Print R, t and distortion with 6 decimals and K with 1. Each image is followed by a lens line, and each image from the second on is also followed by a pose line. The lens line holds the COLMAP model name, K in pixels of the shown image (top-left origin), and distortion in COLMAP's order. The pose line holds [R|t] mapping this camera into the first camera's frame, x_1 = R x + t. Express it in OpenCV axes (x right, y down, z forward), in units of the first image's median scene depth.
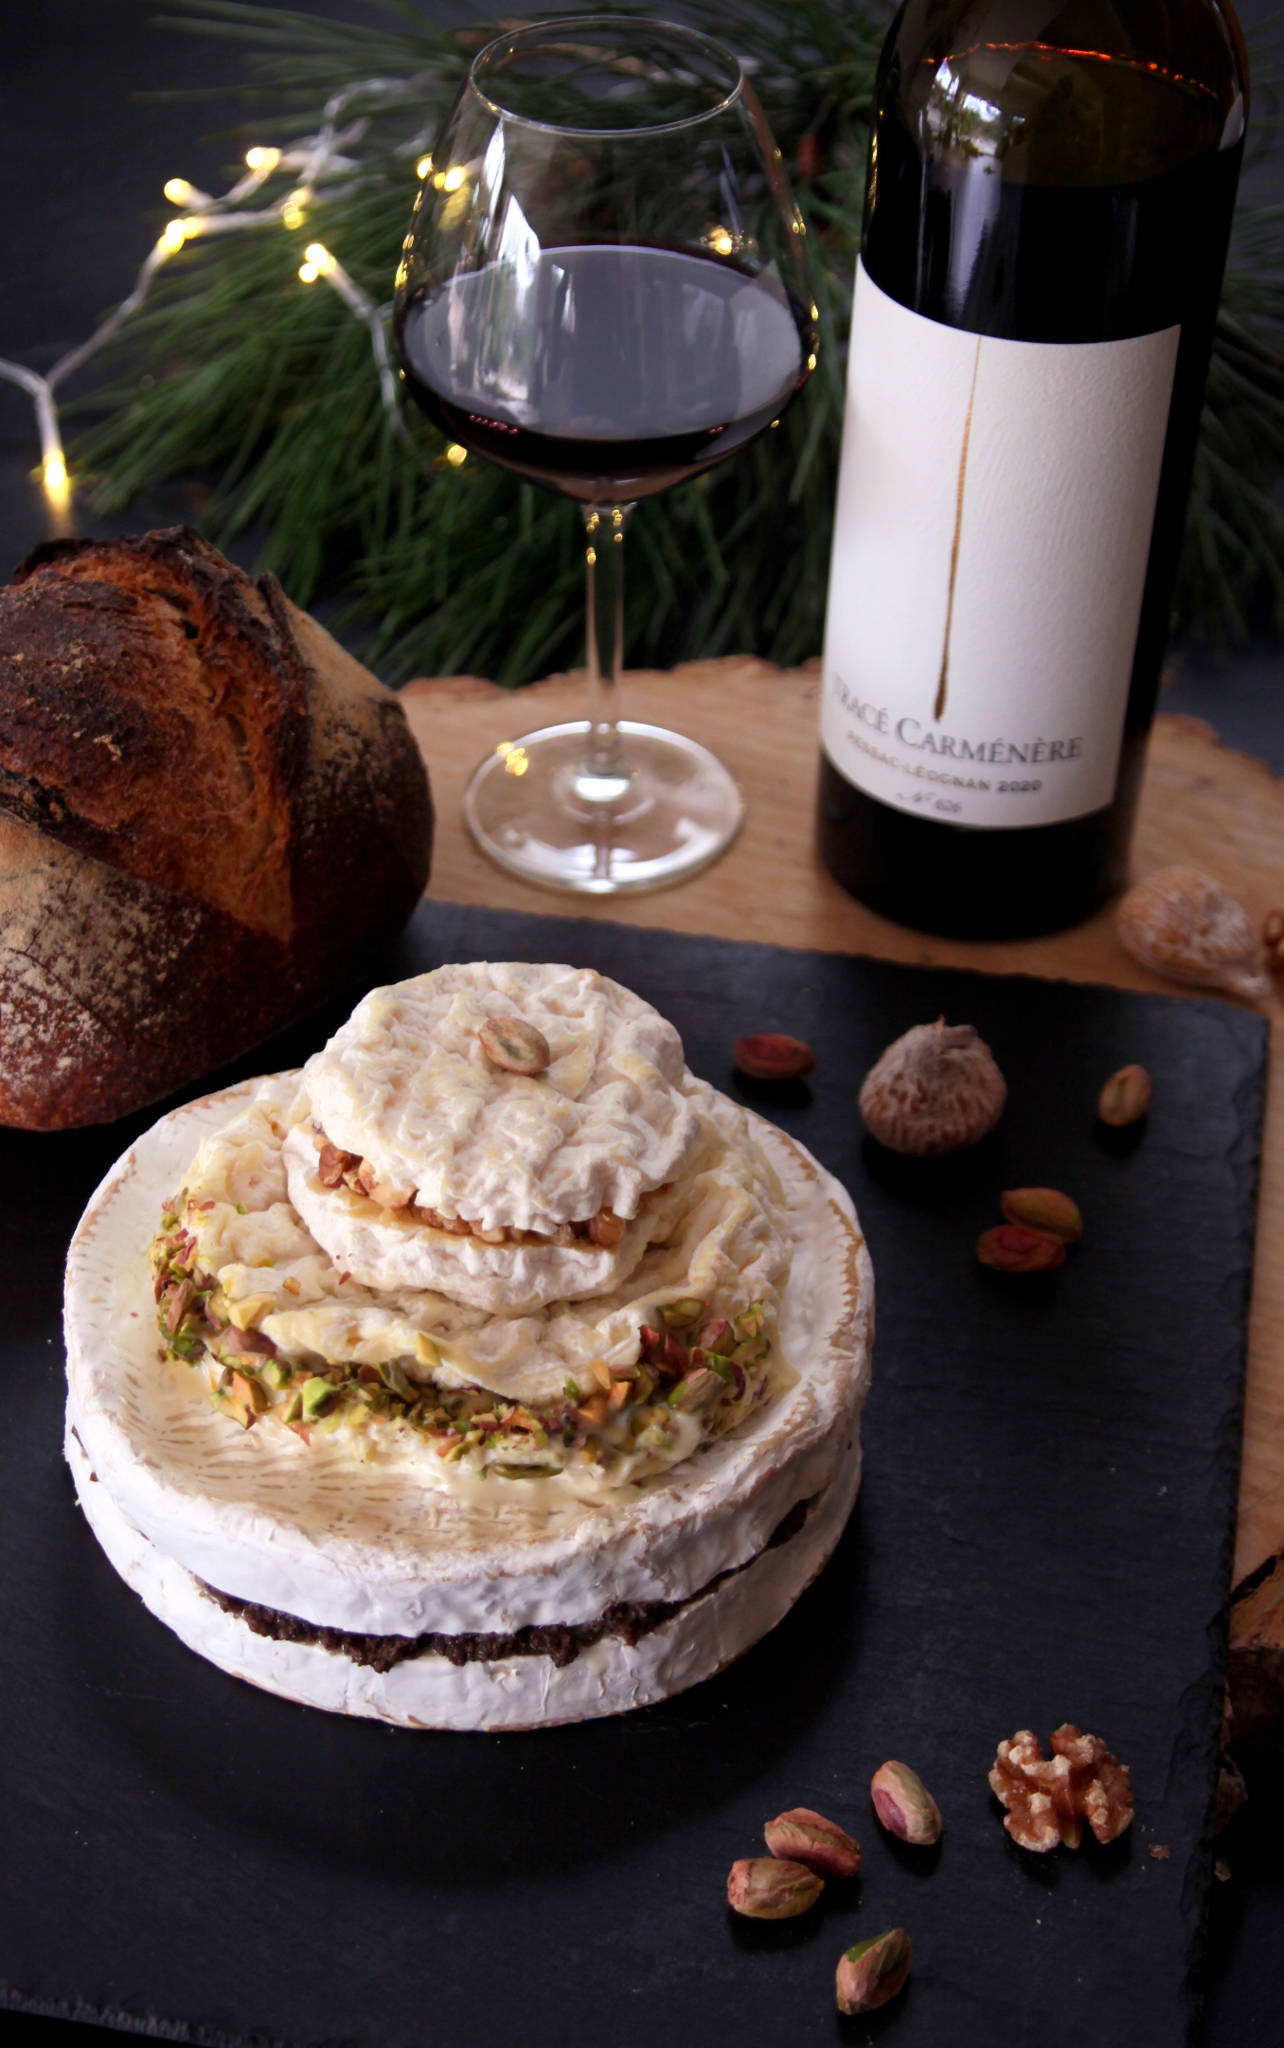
lens RADIAL K [[3498.0, 0, 537.2], [0, 3498.0, 1119.5], [0, 0, 1]] dist [-0.060894, 0.174925]
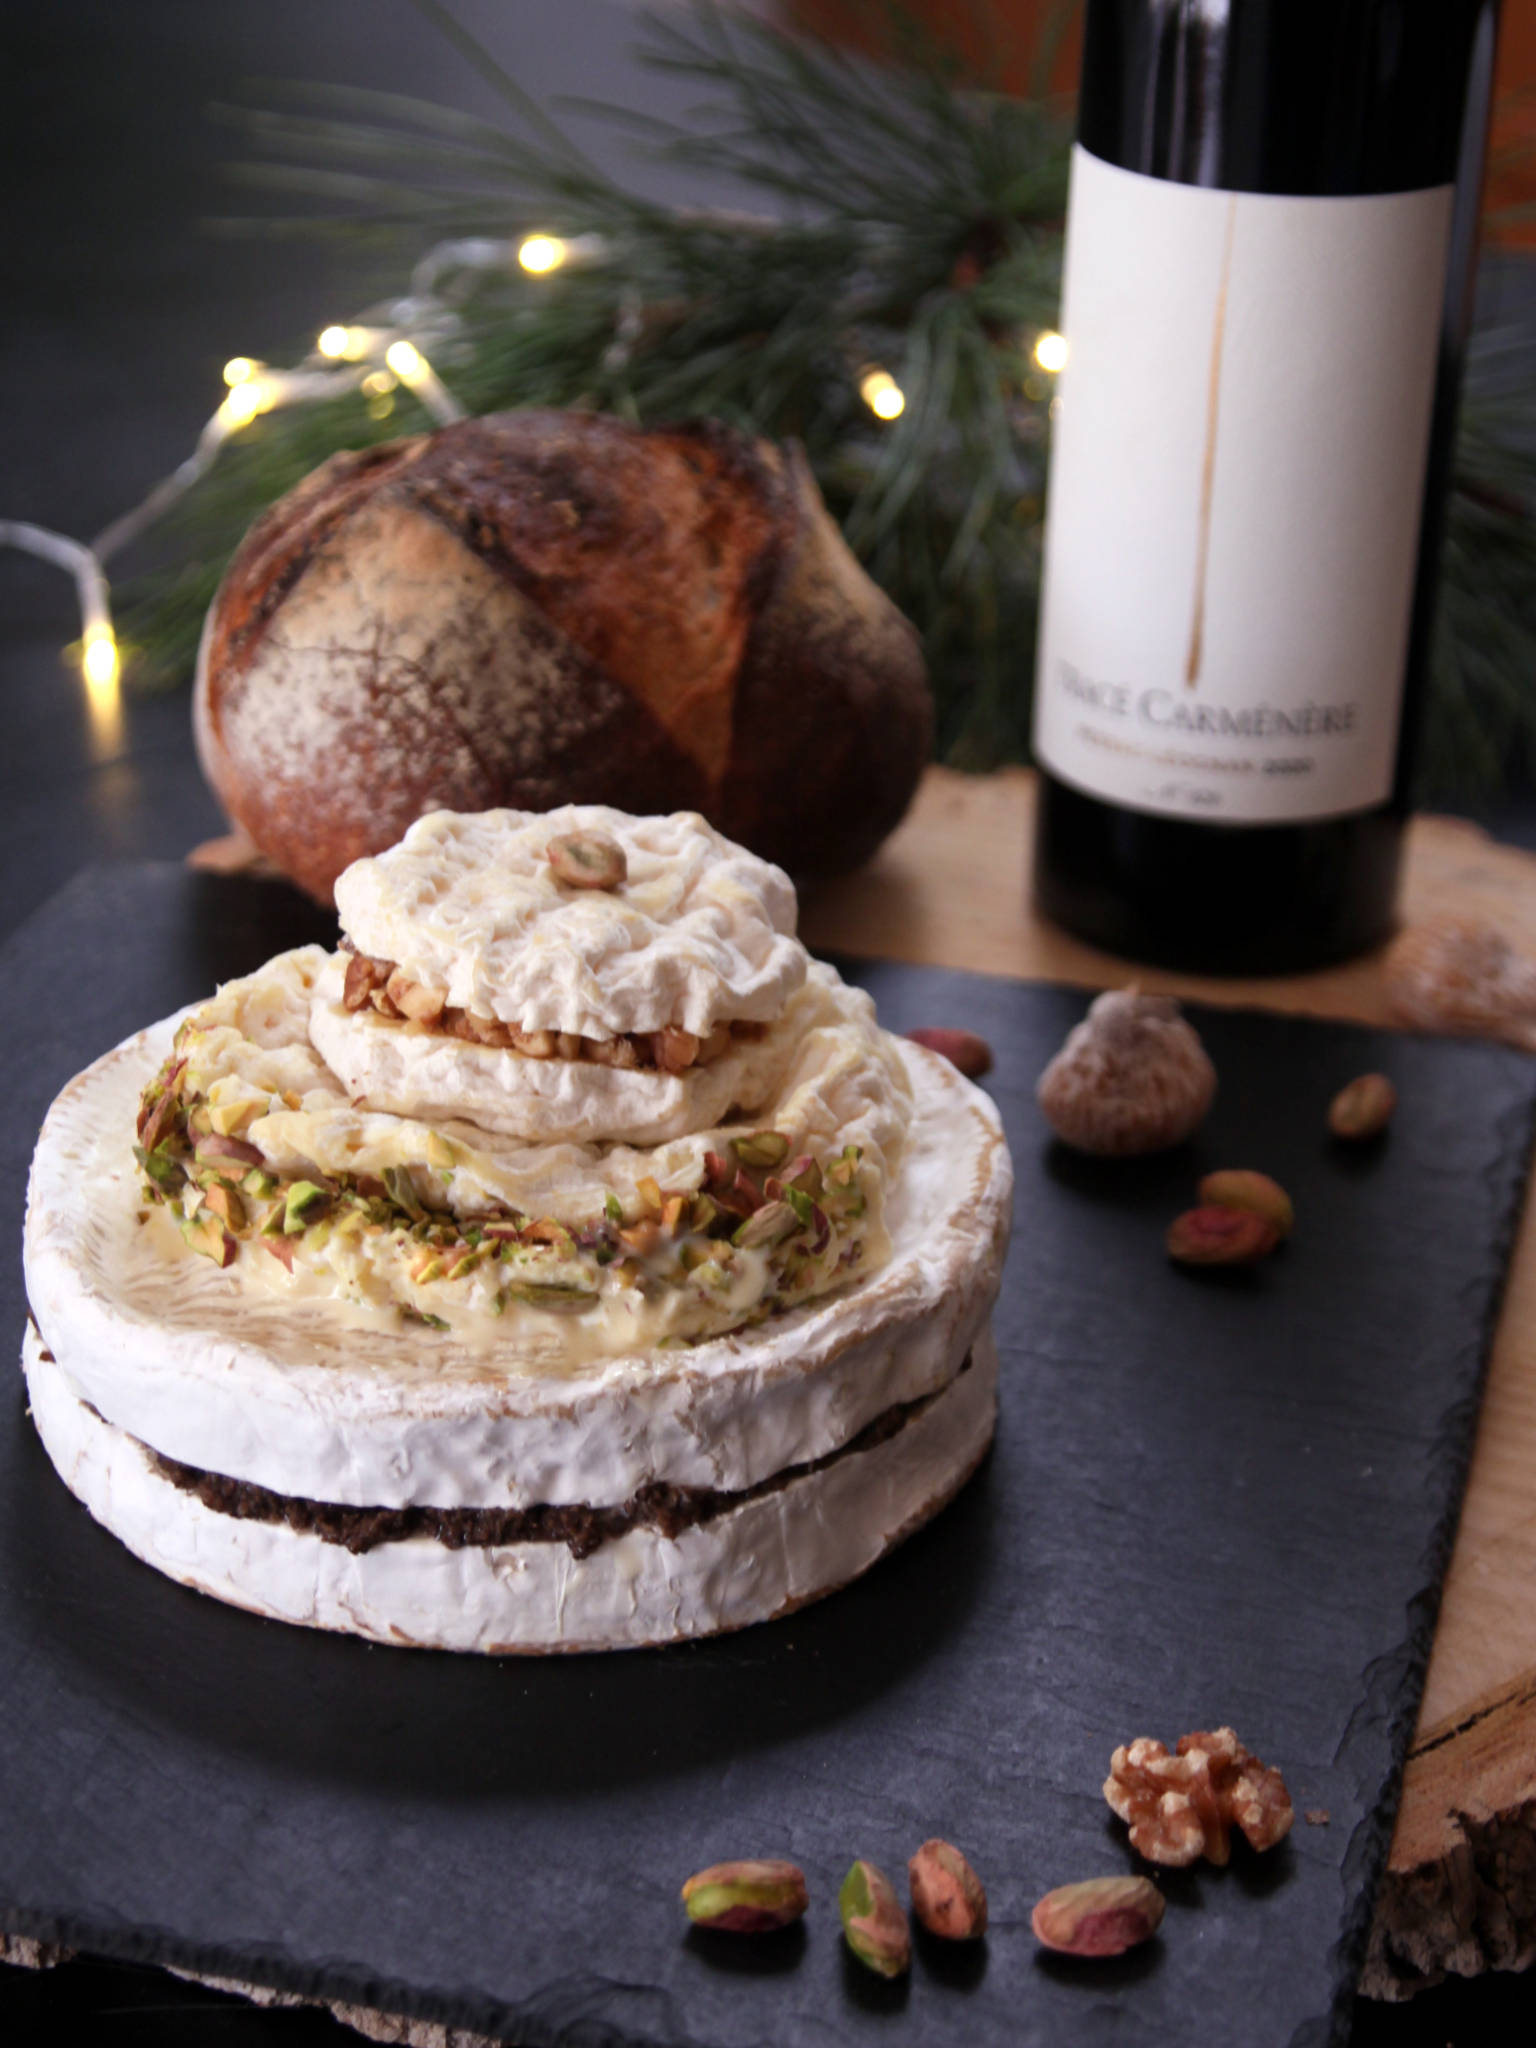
lens RADIAL K [[4090.4, 0, 808.3], [0, 4090.4, 1025.7], [0, 0, 1]] dist [-0.089101, 0.170027]
pose [[0.998158, 0.043454, -0.042343, 0.091976], [-0.052623, 0.967400, -0.247725, 0.263799], [0.030198, 0.249497, 0.967905, 0.063844]]
